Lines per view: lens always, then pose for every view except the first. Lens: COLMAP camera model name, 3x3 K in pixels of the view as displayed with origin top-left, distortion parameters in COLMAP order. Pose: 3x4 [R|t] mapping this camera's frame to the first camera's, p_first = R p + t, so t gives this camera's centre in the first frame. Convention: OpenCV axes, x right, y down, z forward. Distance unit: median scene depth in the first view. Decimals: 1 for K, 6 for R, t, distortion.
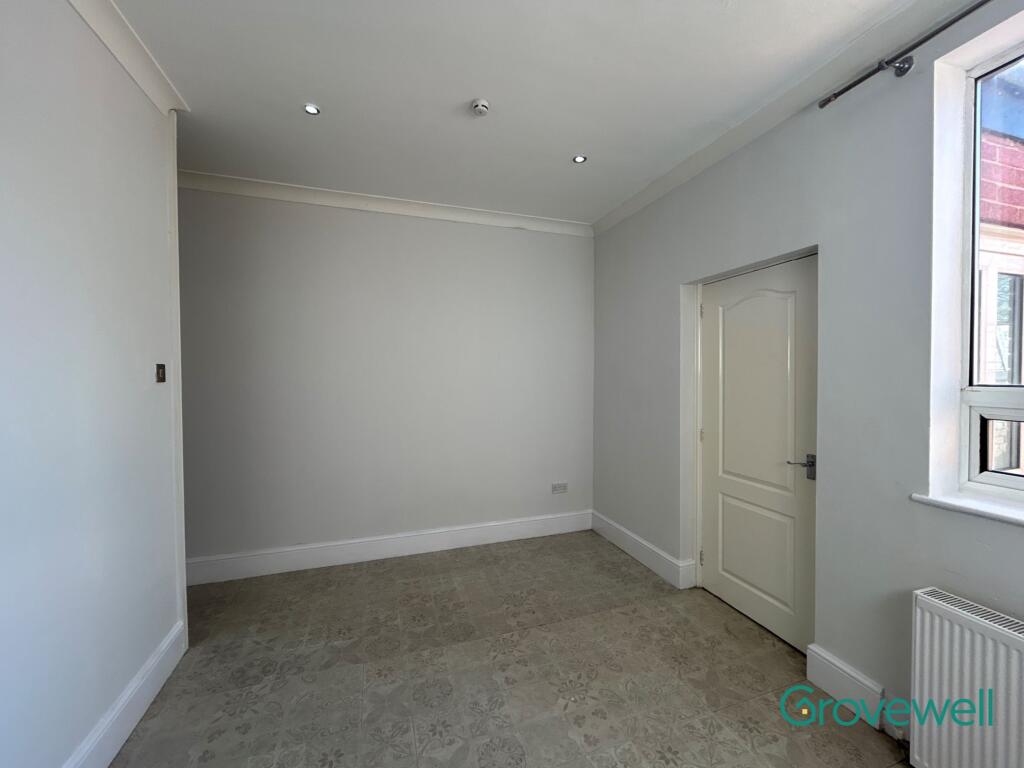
lens RADIAL K [[413.3, 0, 510.7], [0, 413.3, 381.1], [0, 0, 1]] dist [-0.003326, 0.001130]
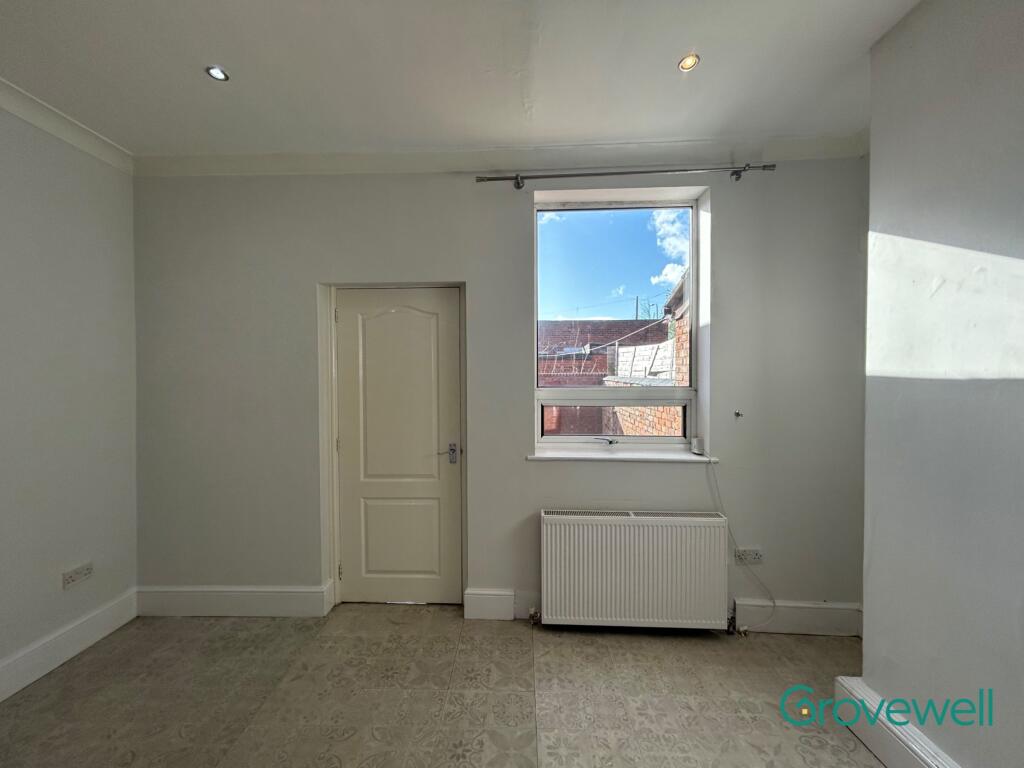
lens RADIAL K [[413.3, 0, 512.8], [0, 413.3, 381.7], [0, 0, 1]] dist [-0.003326, 0.001130]
pose [[0.340659, -0.007640, 0.940156, -0.346847], [0.018920, 0.999820, 0.001269, -0.010176], [-0.939996, 0.017355, 0.340743, 0.327737]]
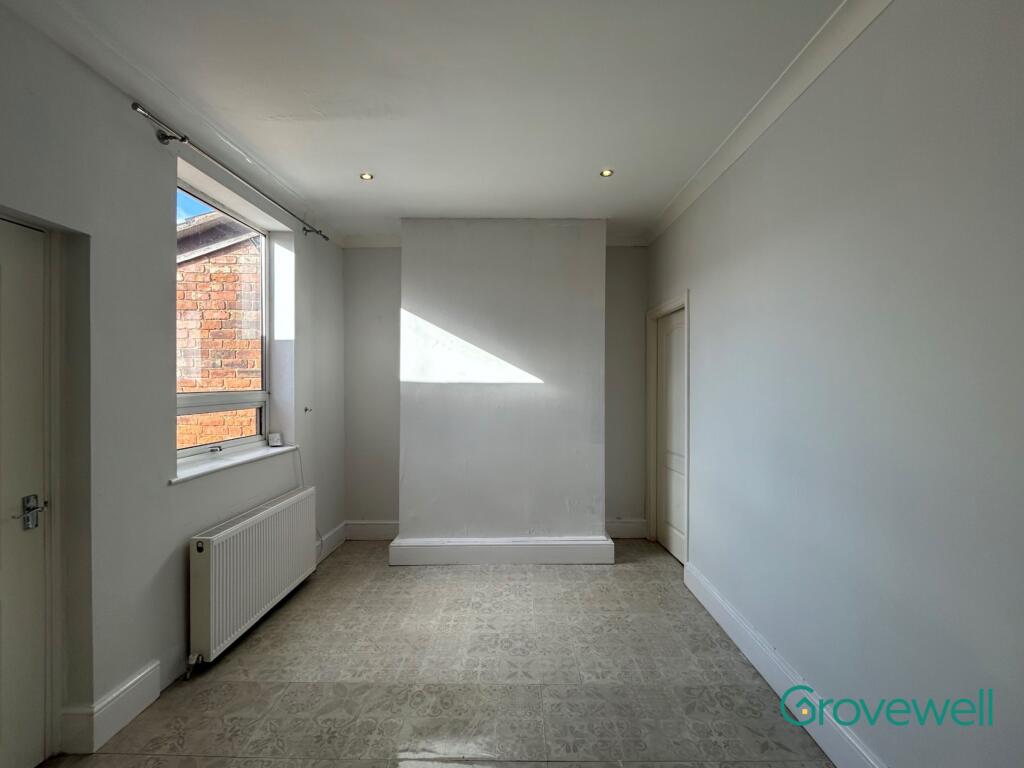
lens RADIAL K [[413.3, 0, 508.1], [0, 413.3, 381.0], [0, 0, 1]] dist [-0.003326, 0.001130]
pose [[-0.943160, 0.005310, 0.332296, -0.281201], [0.010987, 0.999824, 0.015209, -0.025789], [-0.332156, 0.017995, -0.943053, 1.196085]]
